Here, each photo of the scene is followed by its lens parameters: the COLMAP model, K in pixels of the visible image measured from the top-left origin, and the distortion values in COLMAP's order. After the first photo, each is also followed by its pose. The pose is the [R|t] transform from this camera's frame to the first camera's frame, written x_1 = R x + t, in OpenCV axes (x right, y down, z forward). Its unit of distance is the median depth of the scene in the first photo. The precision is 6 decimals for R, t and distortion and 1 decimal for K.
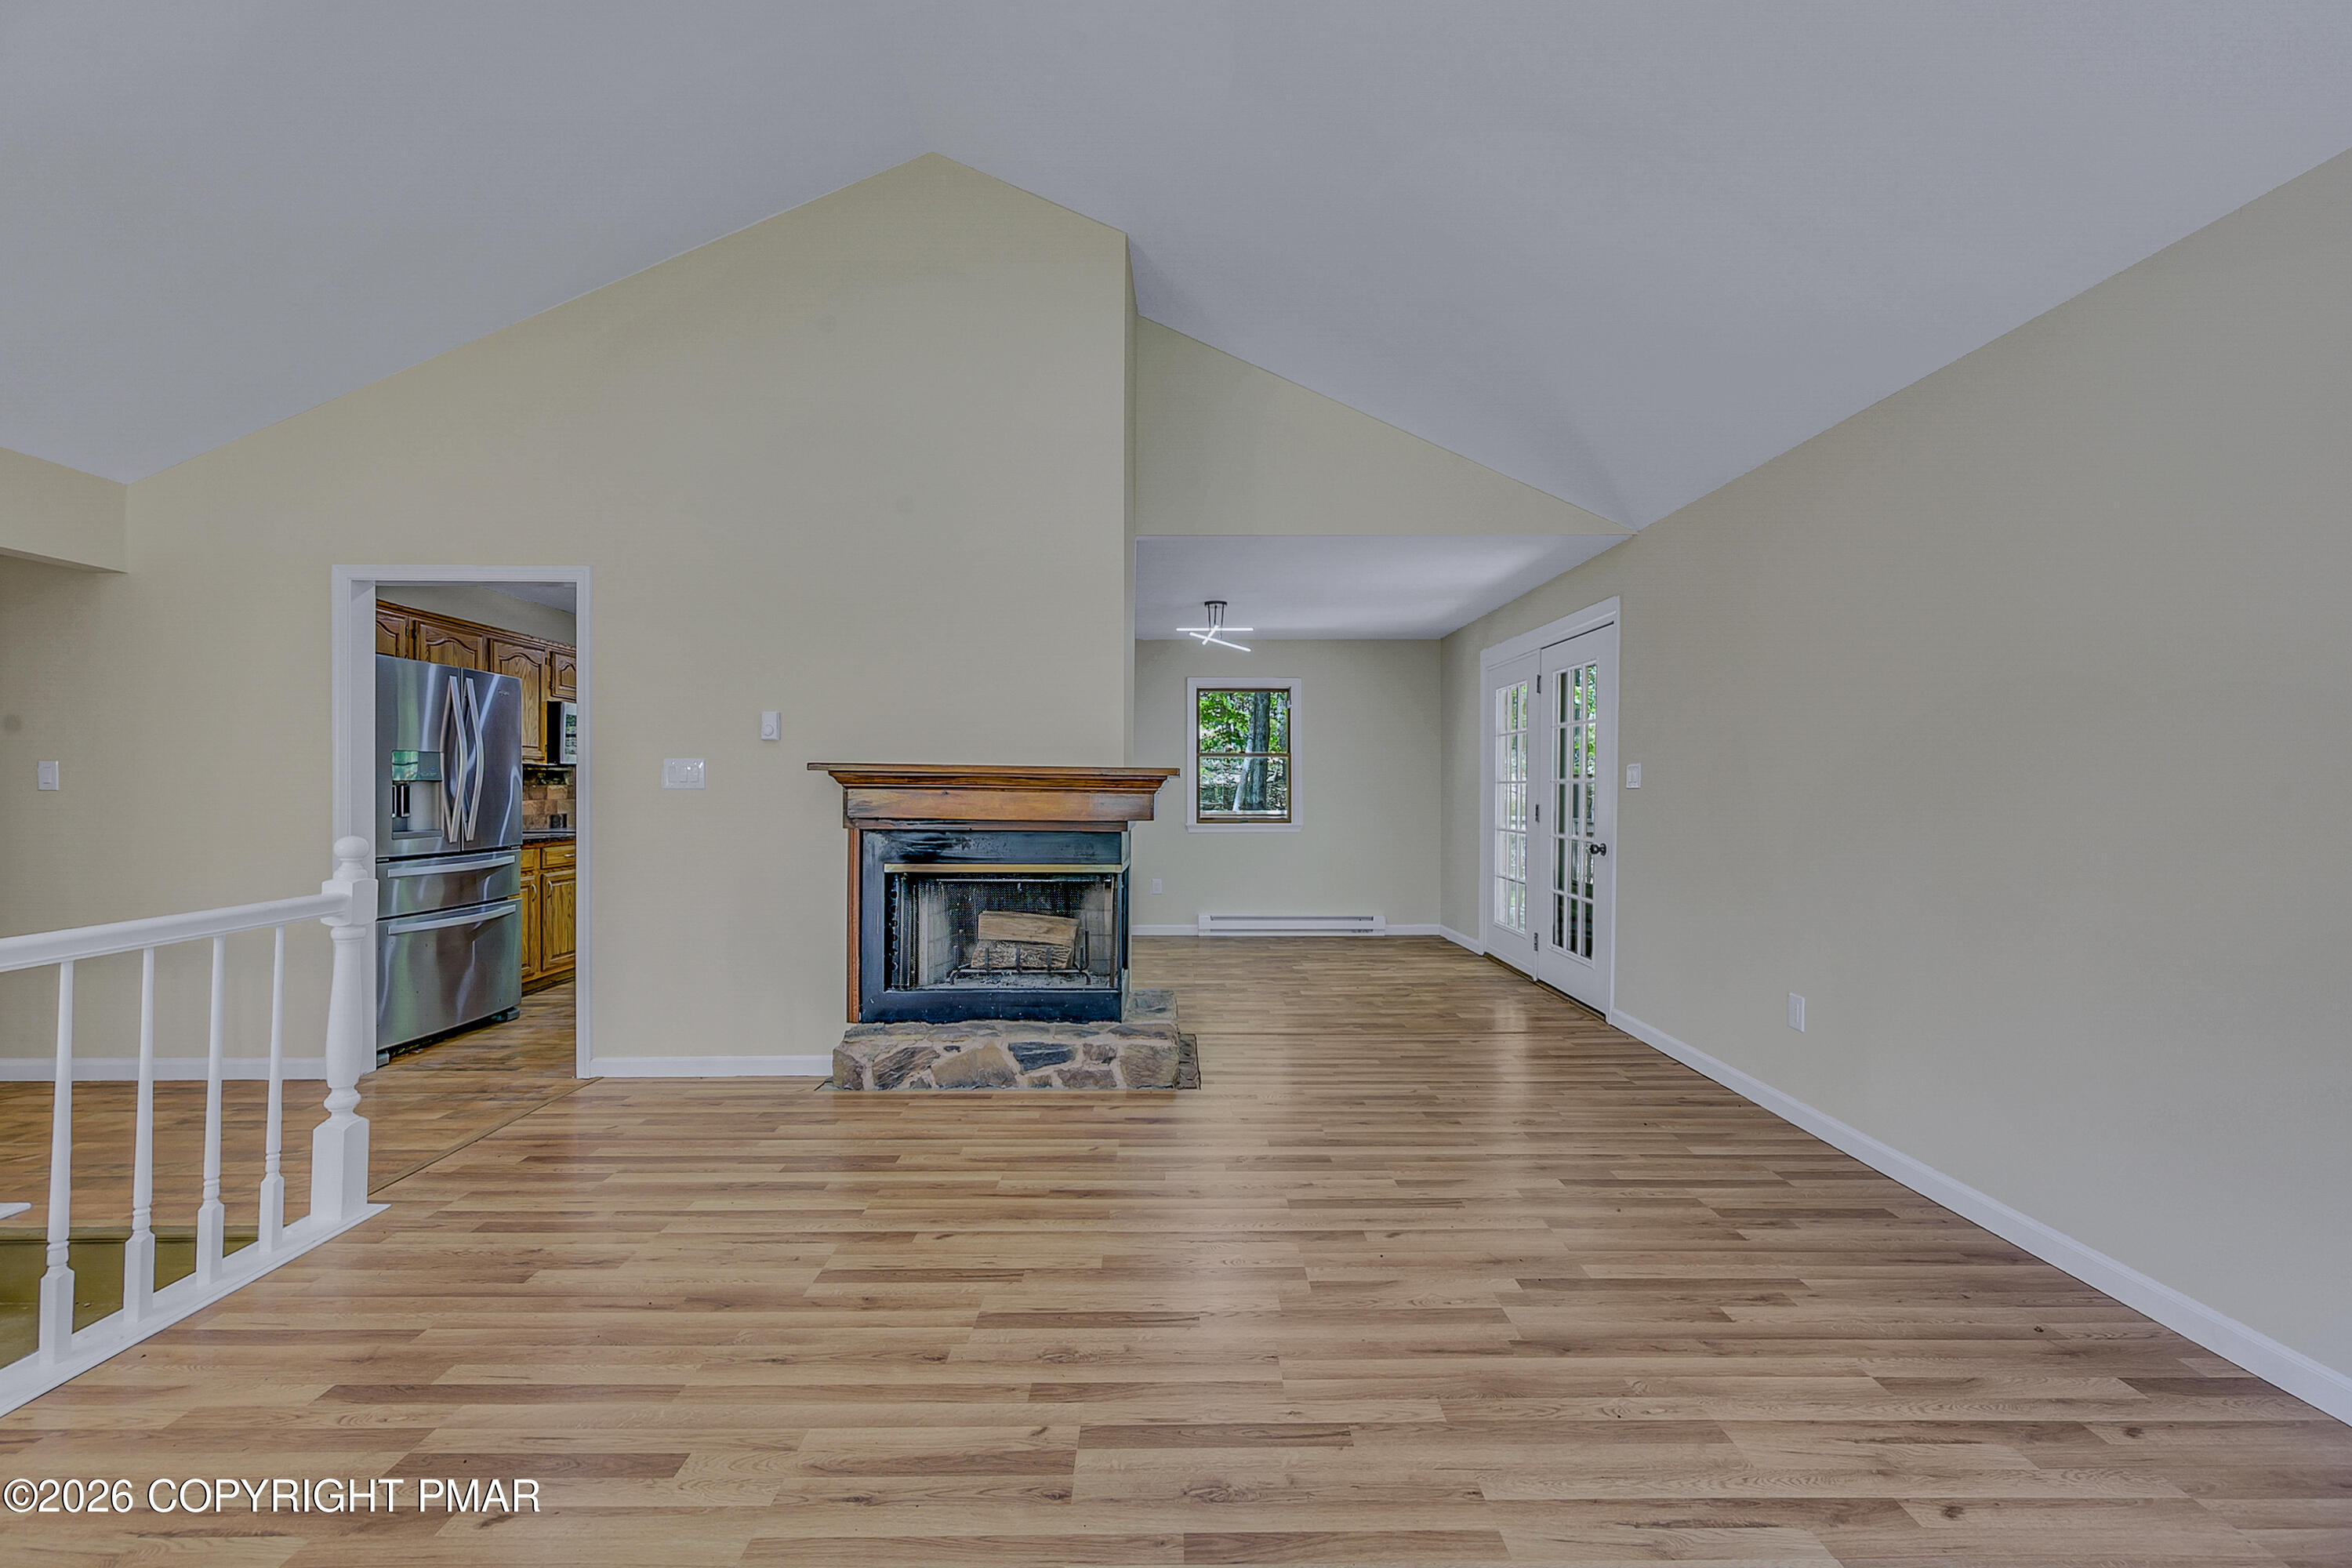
lens RADIAL K [[994.8, 0, 1167.0], [0, 994.8, 790.4], [0, 0, 1]] dist [0.000626, -0.000487]
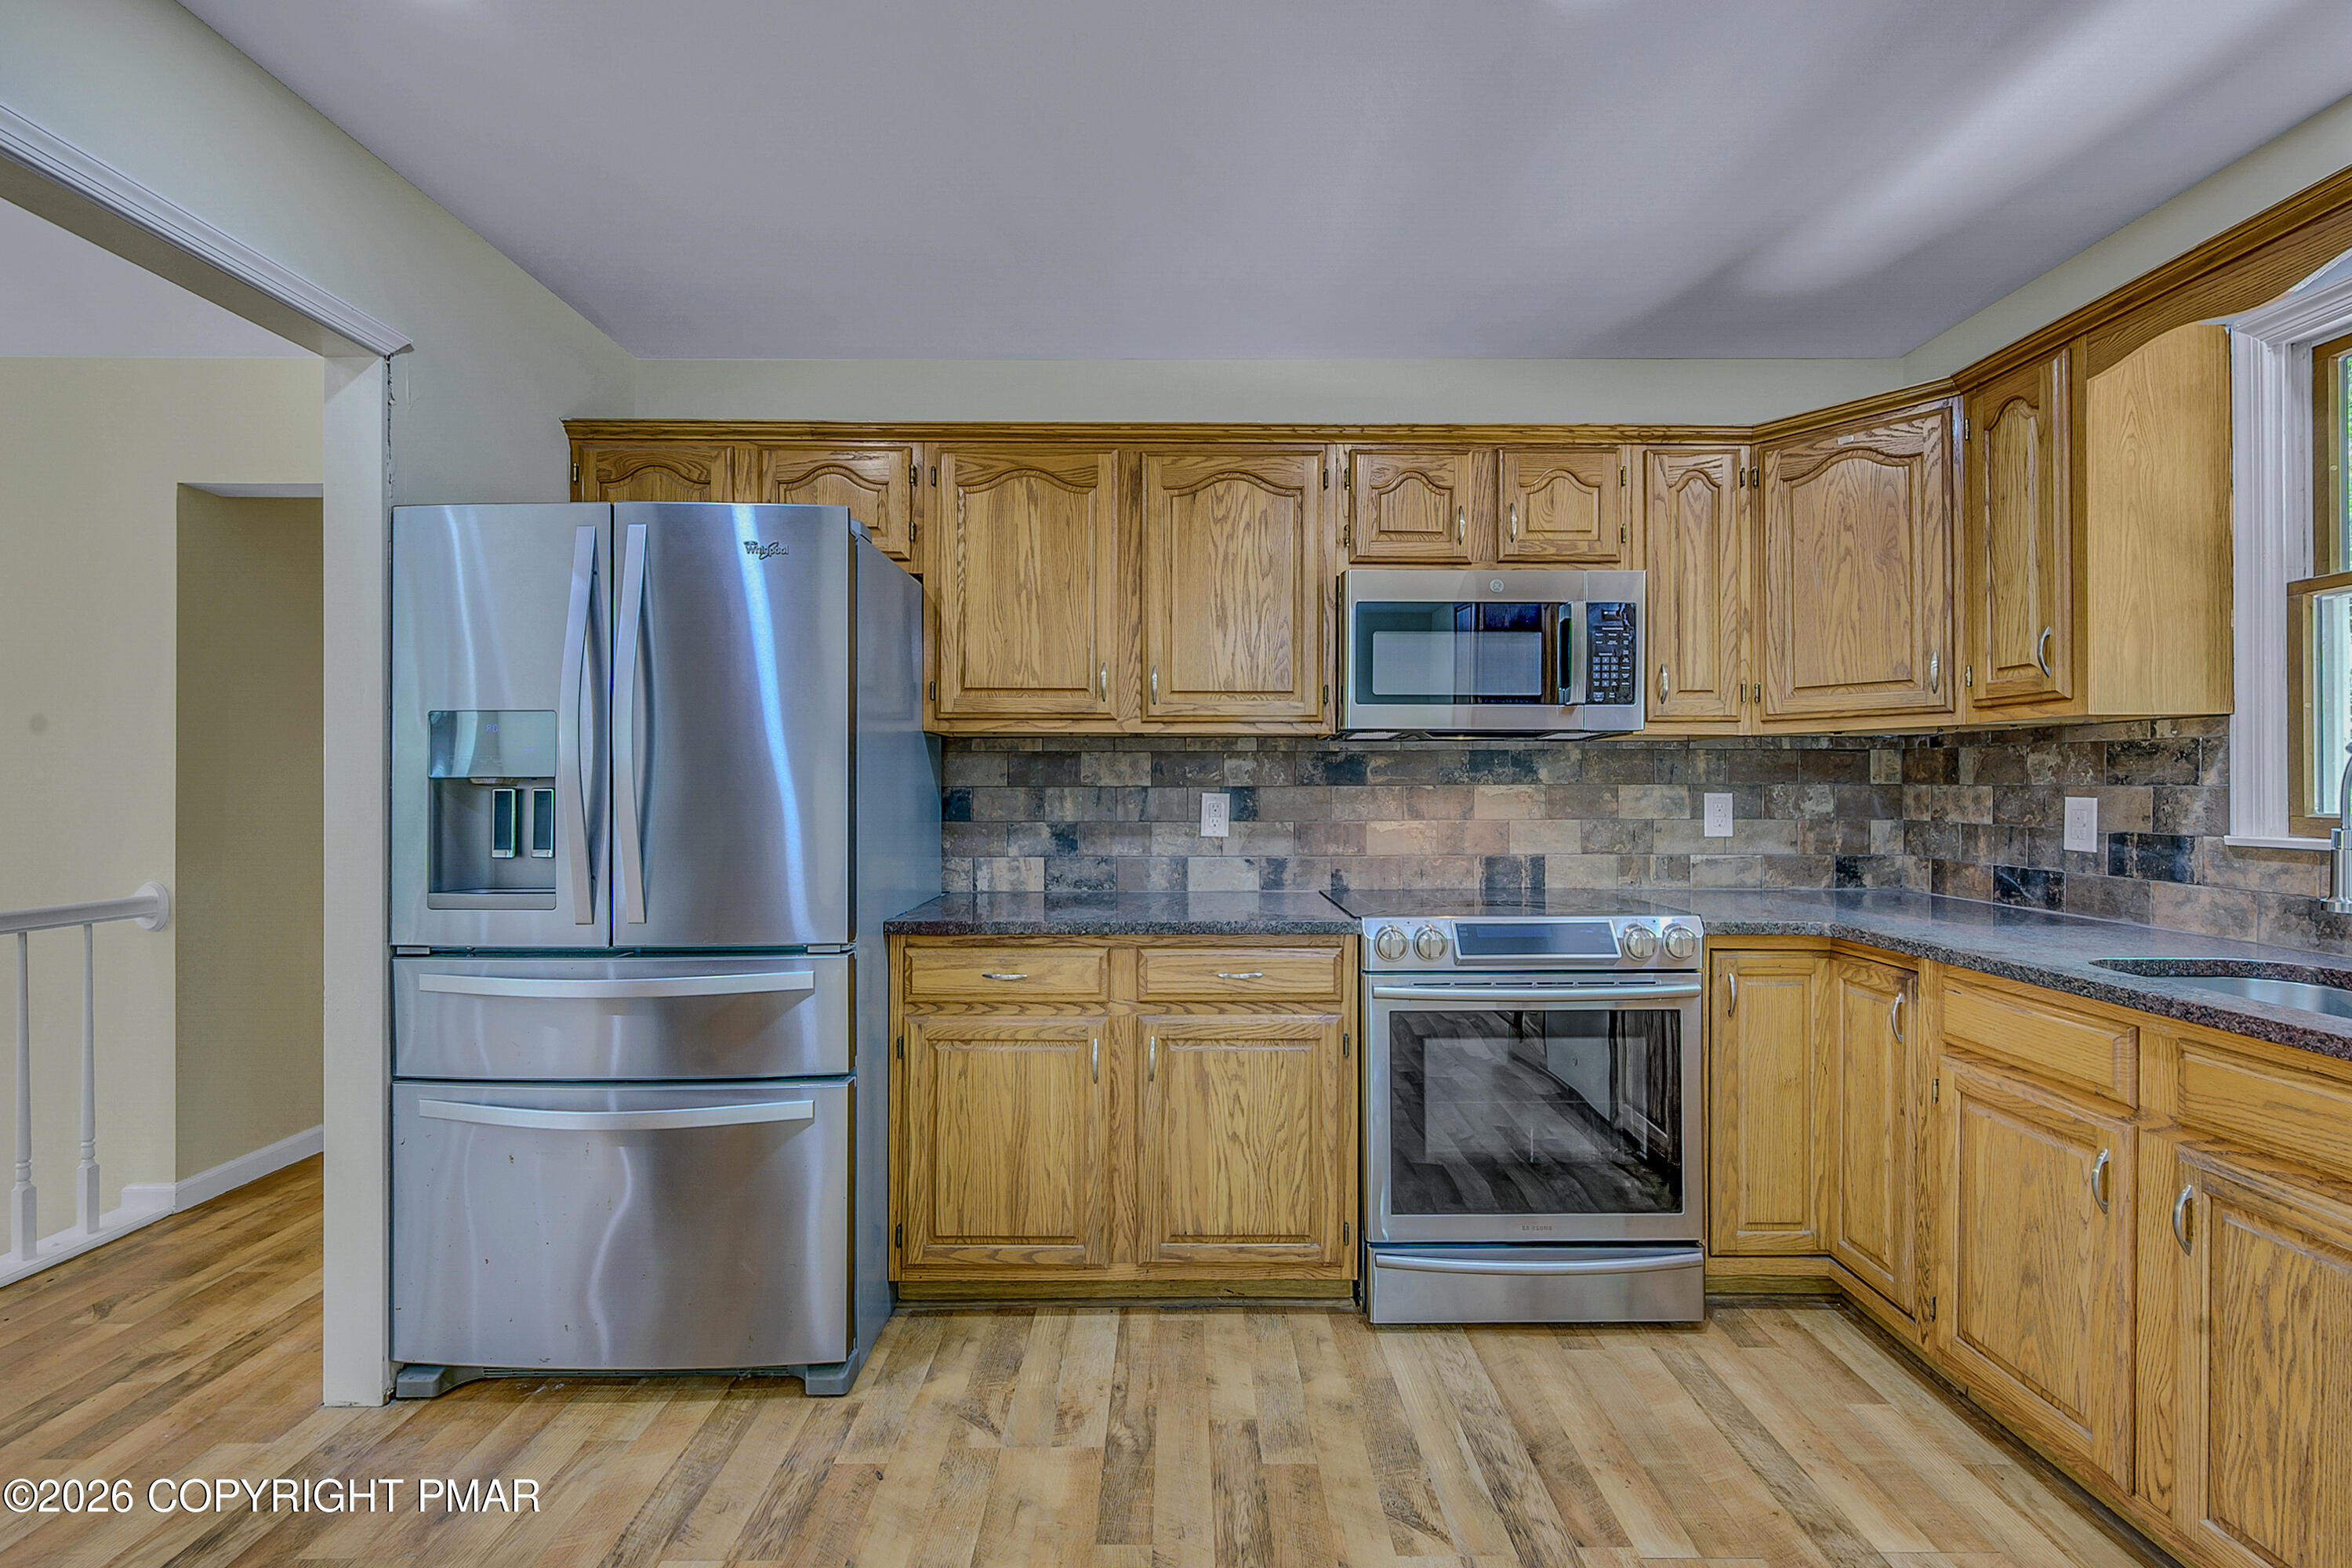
lens RADIAL K [[945.7, 0, 1183.0], [0, 945.7, 782.1], [0, 0, 1]] dist [0.005190, -0.000653]
pose [[-0.009274, -0.001581, -0.999956, -0.222013], [-0.003160, 0.999994, -0.001552, -0.005471], [0.999952, 0.003146, -0.009279, 0.874030]]
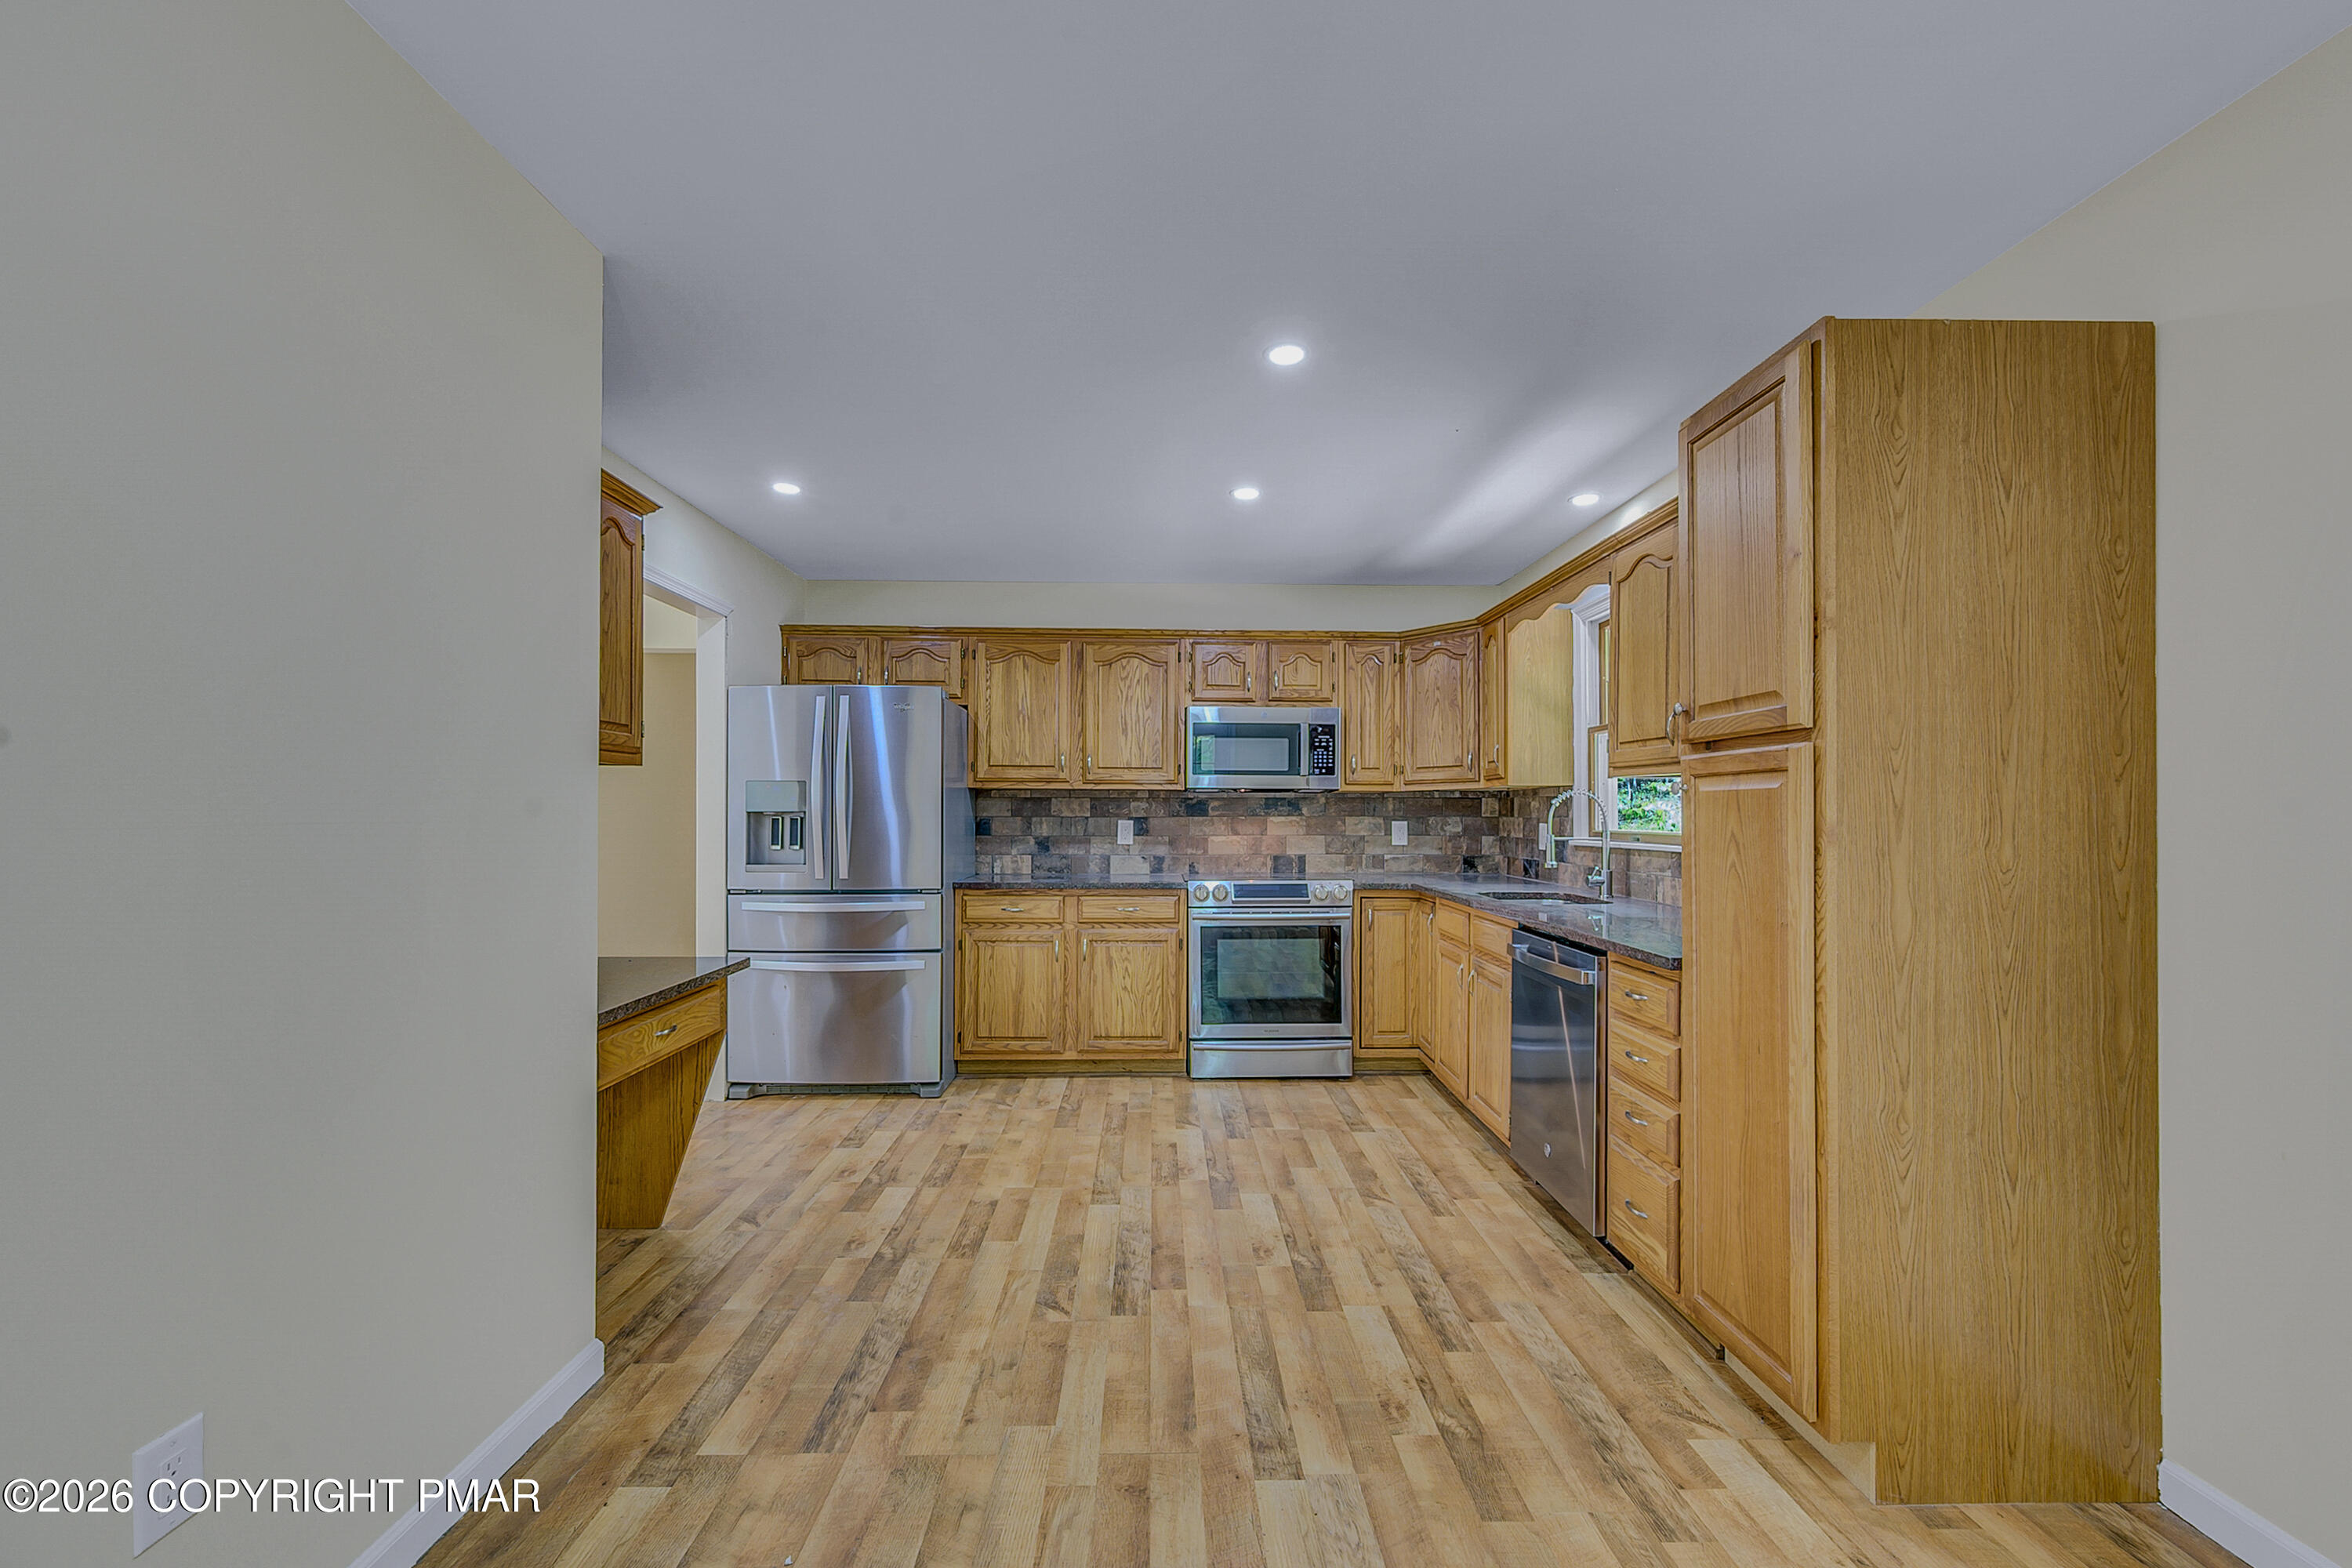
lens RADIAL K [[945.7, 0, 1197.5], [0, 945.7, 816.4], [0, 0, 1]] dist [0.005190, -0.000653]
pose [[0.022162, -0.000438, -0.999754, 0.103375], [-0.006112, 0.999981, -0.000573, -0.004650], [0.999736, 0.006123, 0.022158, 0.922303]]
